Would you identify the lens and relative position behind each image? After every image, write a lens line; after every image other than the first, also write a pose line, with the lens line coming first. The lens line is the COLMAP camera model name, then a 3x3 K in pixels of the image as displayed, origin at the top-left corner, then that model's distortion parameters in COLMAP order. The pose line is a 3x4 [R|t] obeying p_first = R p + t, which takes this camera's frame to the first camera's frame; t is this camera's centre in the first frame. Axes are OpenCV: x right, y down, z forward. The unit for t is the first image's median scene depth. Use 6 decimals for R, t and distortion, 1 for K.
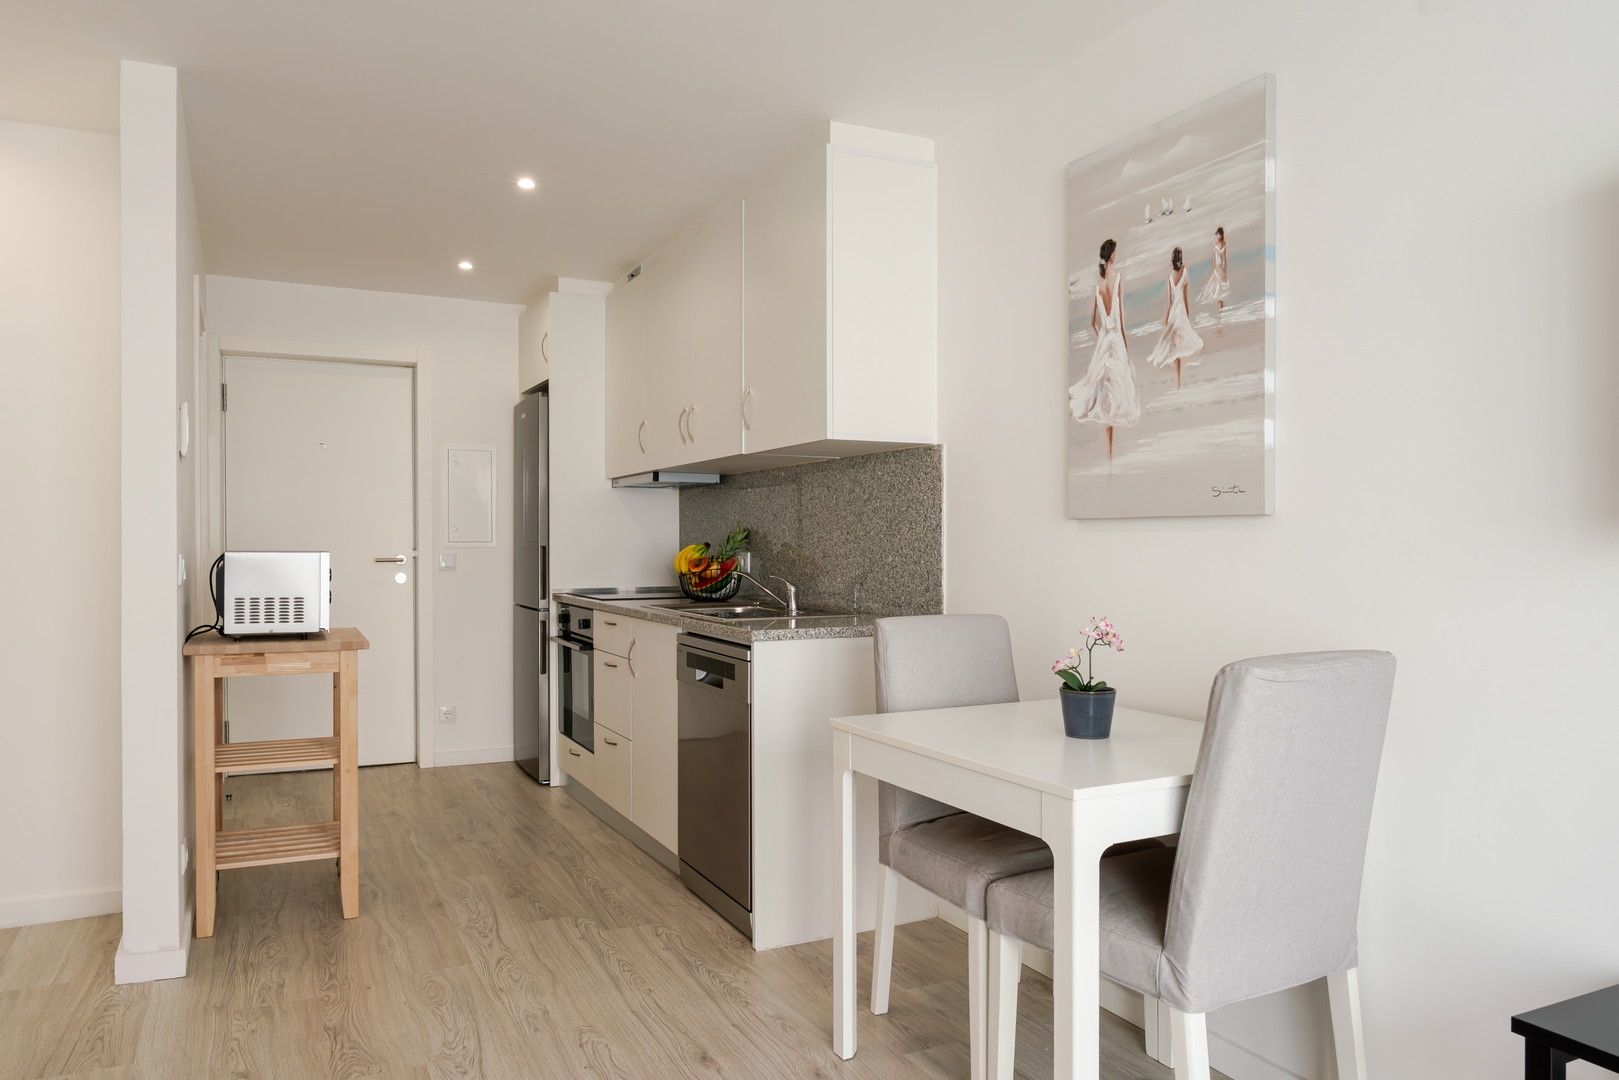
lens RADIAL K [[1100.4, 0, 783.0], [0, 1100.4, 546.5], [0, 0, 1]] dist [-0.001971, -0.001698]
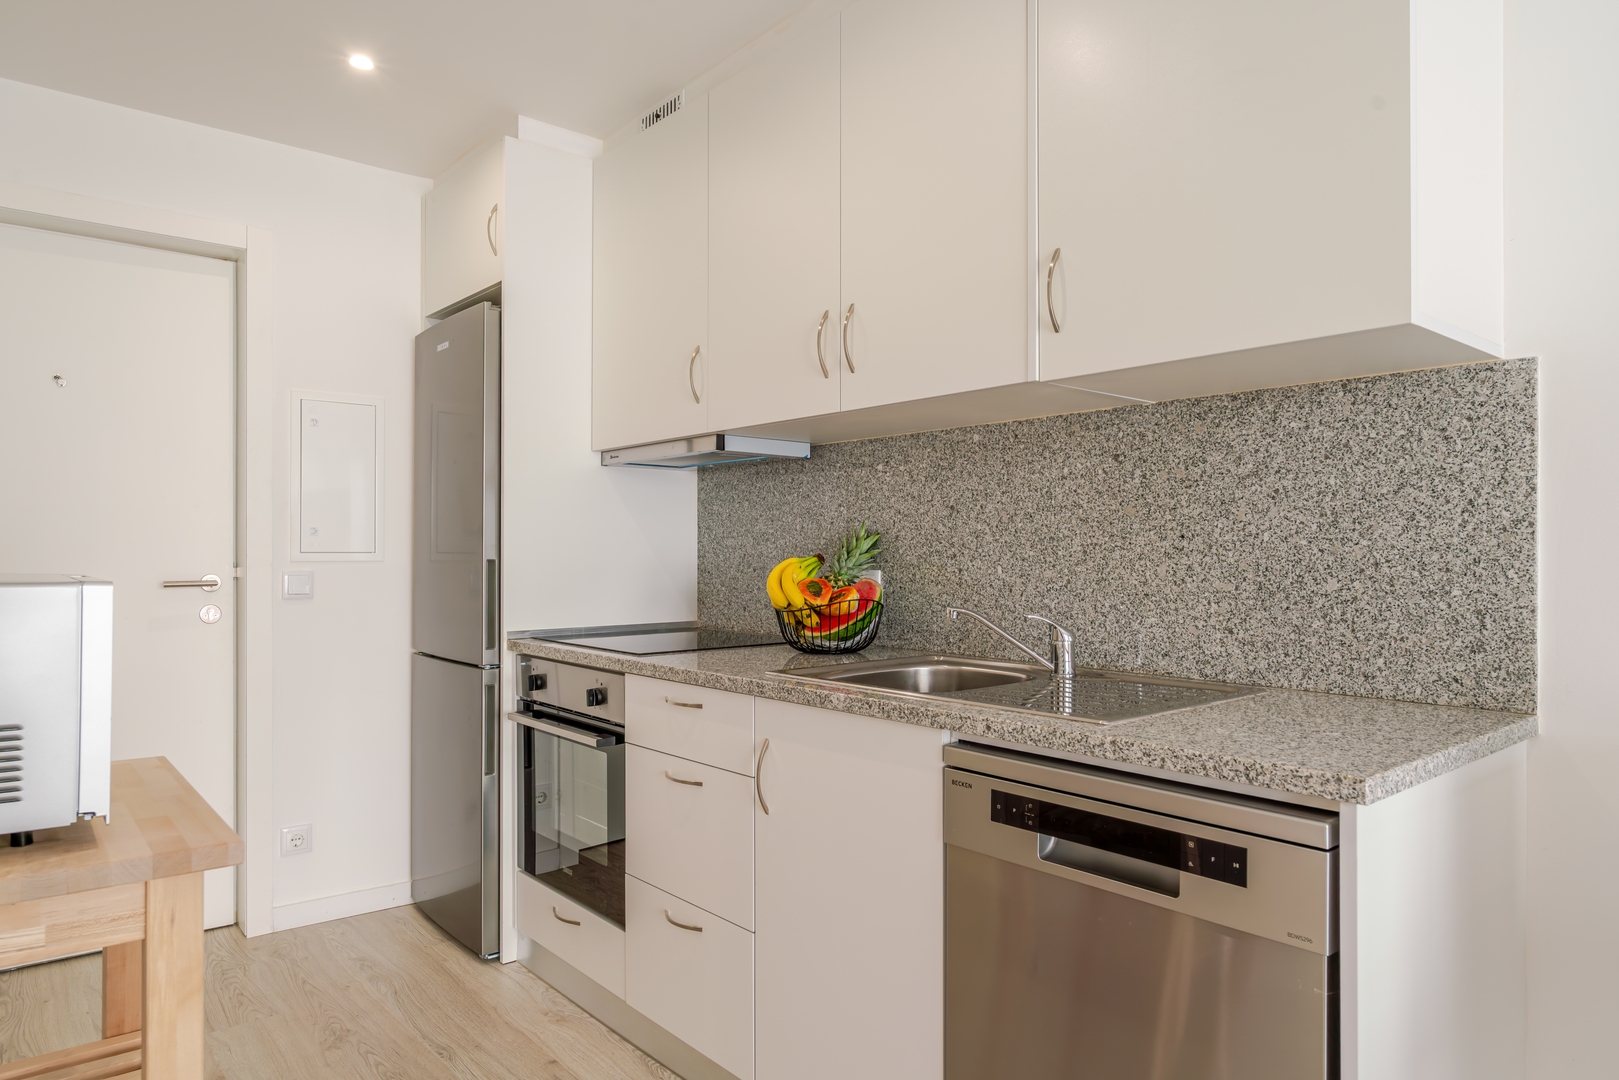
lens RADIAL K [[1013.6, 0, 837.1], [0, 1013.6, 543.1], [0, 0, 1]] dist [-0.004419, 0.001336]
pose [[0.962948, 0.003022, 0.269672, -0.298044], [0.000575, 0.999912, -0.013259, -0.003086], [-0.269688, 0.012923, 0.962861, 0.677342]]
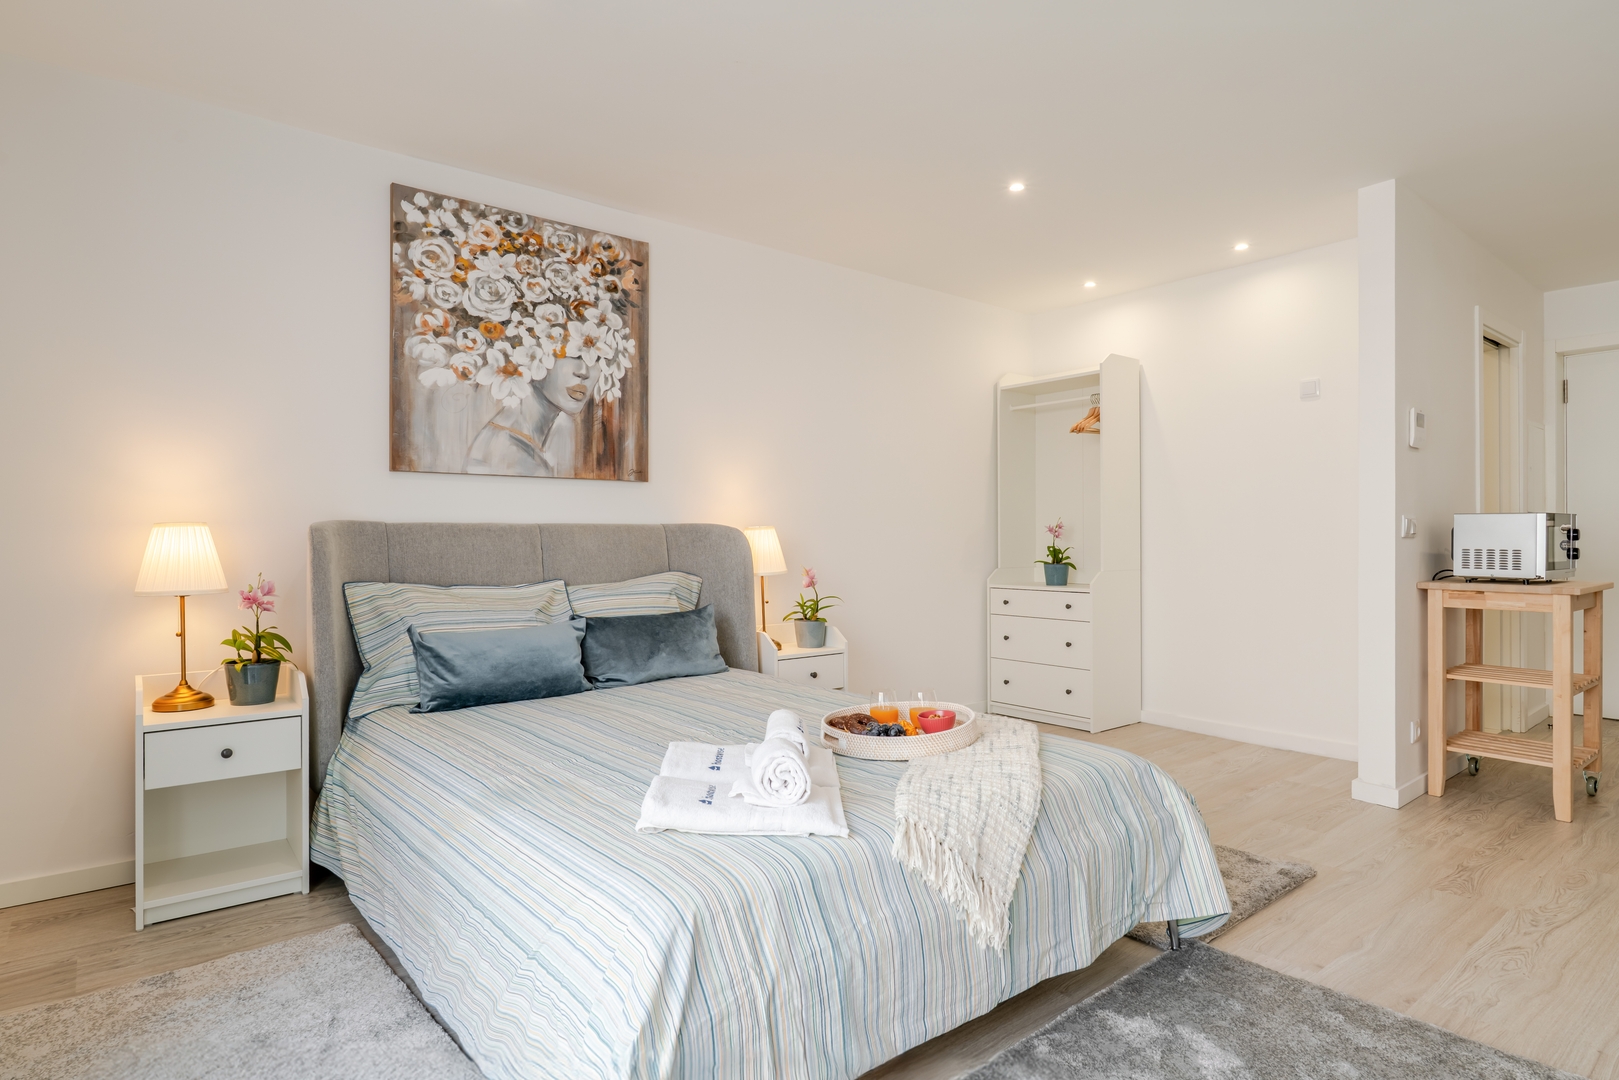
lens RADIAL K [[883.0, 0, 809.5], [0, 883.0, 540.0], [0, 0, 1]] dist [-0.002848, -0.000137]
pose [[0.233817, 0.002639, -0.972277, 0.359093], [-0.000238, 0.999996, 0.002657, 0.034032], [0.972281, -0.000390, 0.233817, -0.013876]]
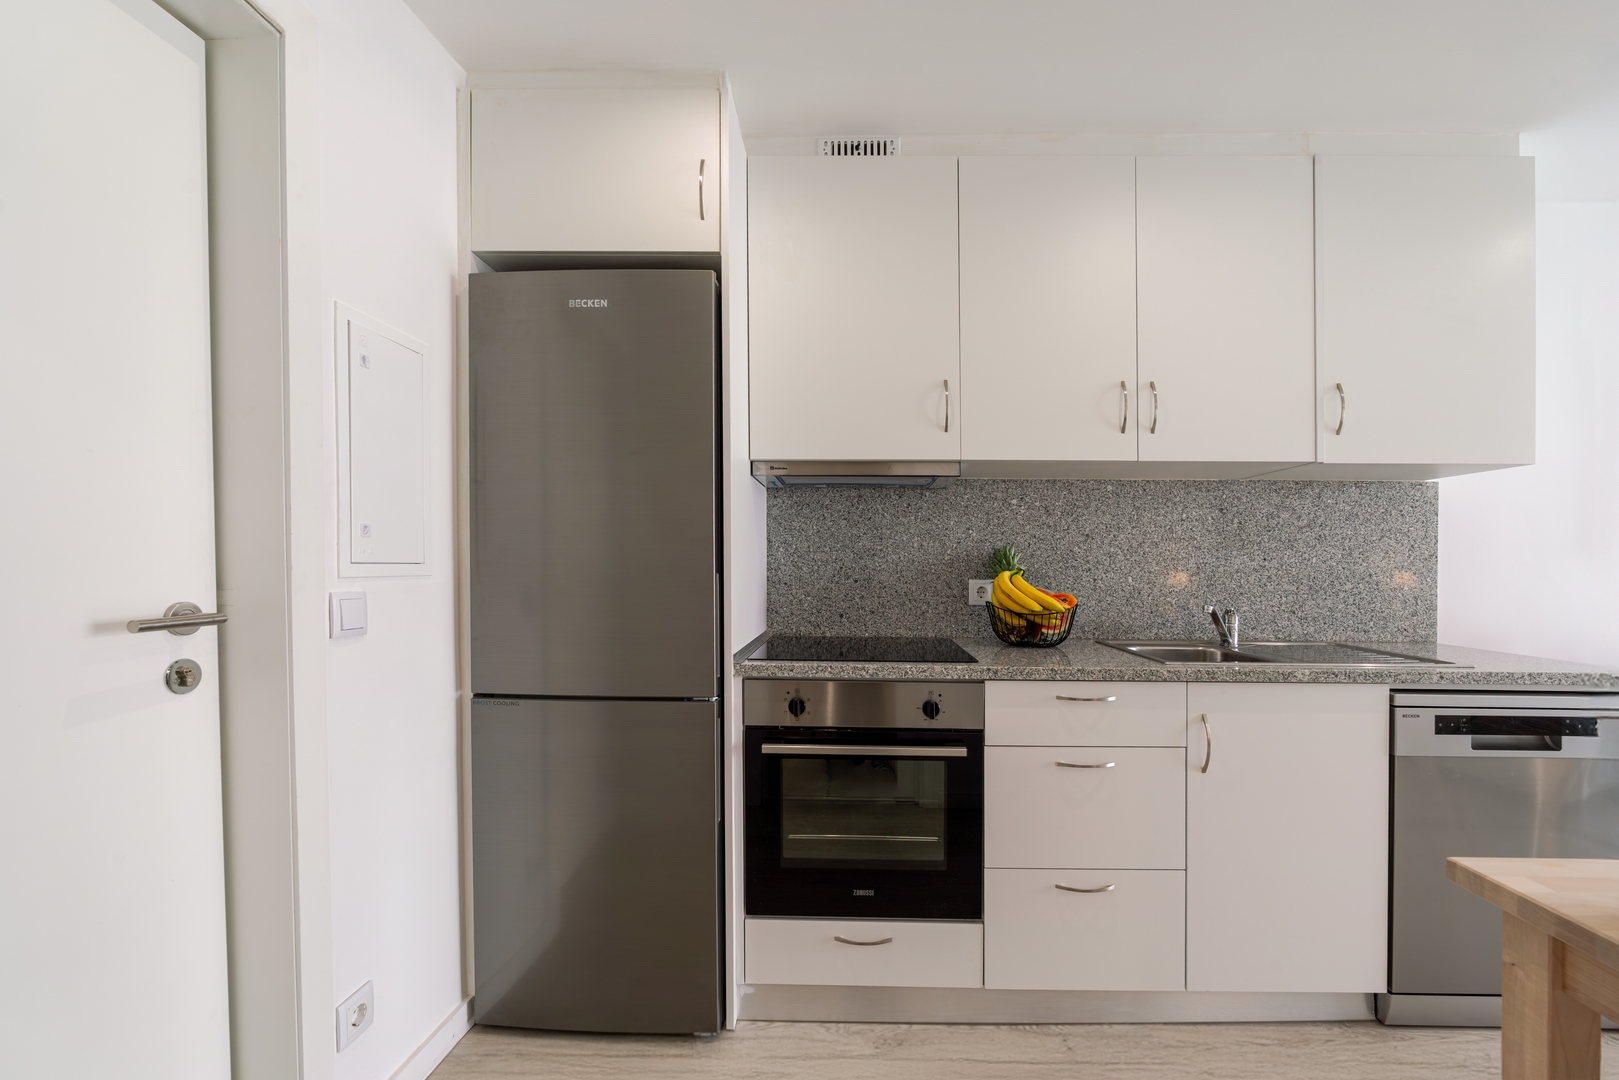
lens RADIAL K [[684.3, 0, 837.9], [0, 684.3, 561.6], [0, 0, 1]] dist [-0.006260, 0.001210]
pose [[0.439565, 0.006889, 0.898184, -0.774952], [-0.003777, 0.999976, -0.005821, -0.006875], [-0.898203, -0.000834, 0.439580, 1.303932]]
